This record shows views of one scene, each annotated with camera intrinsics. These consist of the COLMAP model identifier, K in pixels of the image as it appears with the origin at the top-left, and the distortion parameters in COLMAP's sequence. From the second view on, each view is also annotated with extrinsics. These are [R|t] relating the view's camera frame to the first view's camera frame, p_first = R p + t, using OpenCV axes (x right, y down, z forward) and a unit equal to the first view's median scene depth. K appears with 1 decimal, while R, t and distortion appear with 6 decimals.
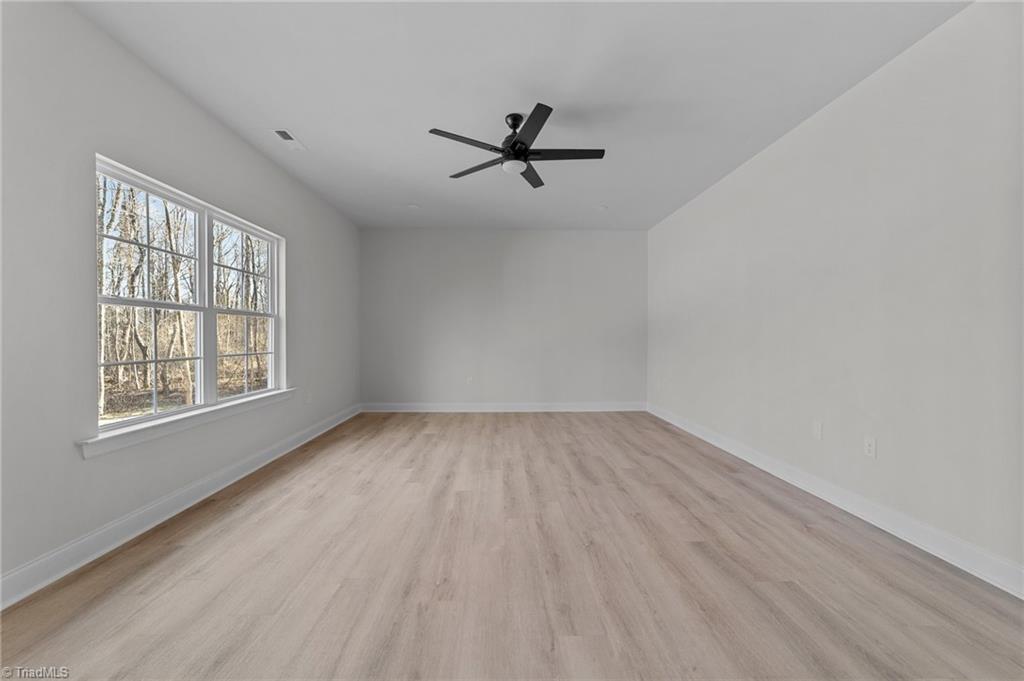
lens RADIAL K [[391.5, 0, 514.1], [0, 391.5, 336.0], [0, 0, 1]] dist [0.013757, 0.000901]
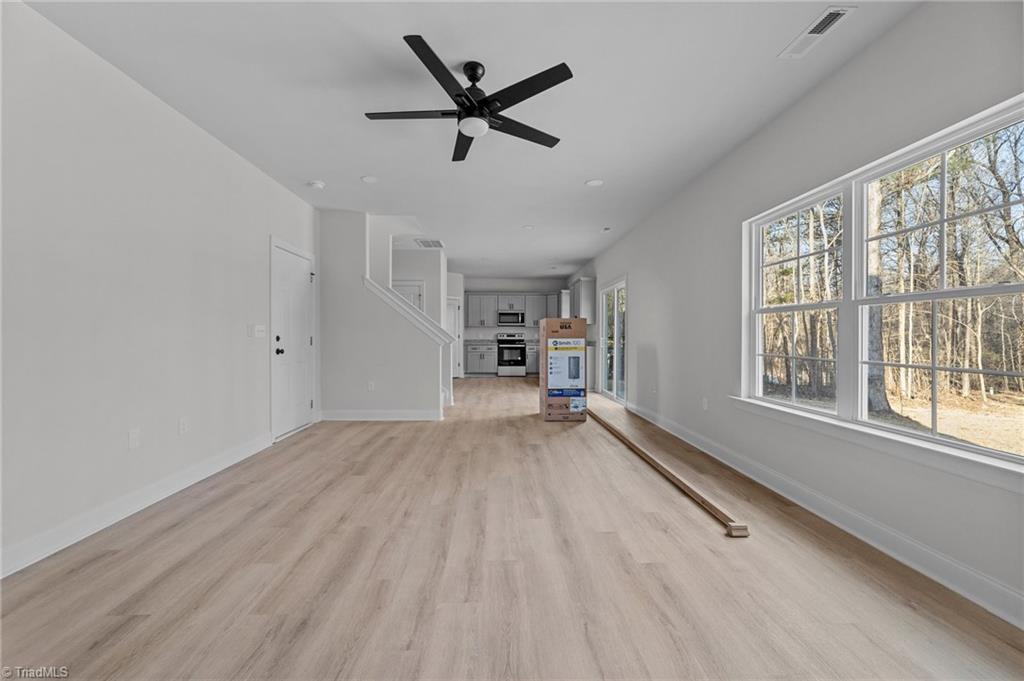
lens RADIAL K [[391.5, 0, 507.1], [0, 391.5, 336.2], [0, 0, 1]] dist [0.013757, 0.000901]
pose [[-0.999942, -0.002655, 0.010466, -0.077367], [-0.002636, 0.999995, 0.001886, 0.002479], [-0.010471, 0.001858, -0.999943, 1.782965]]
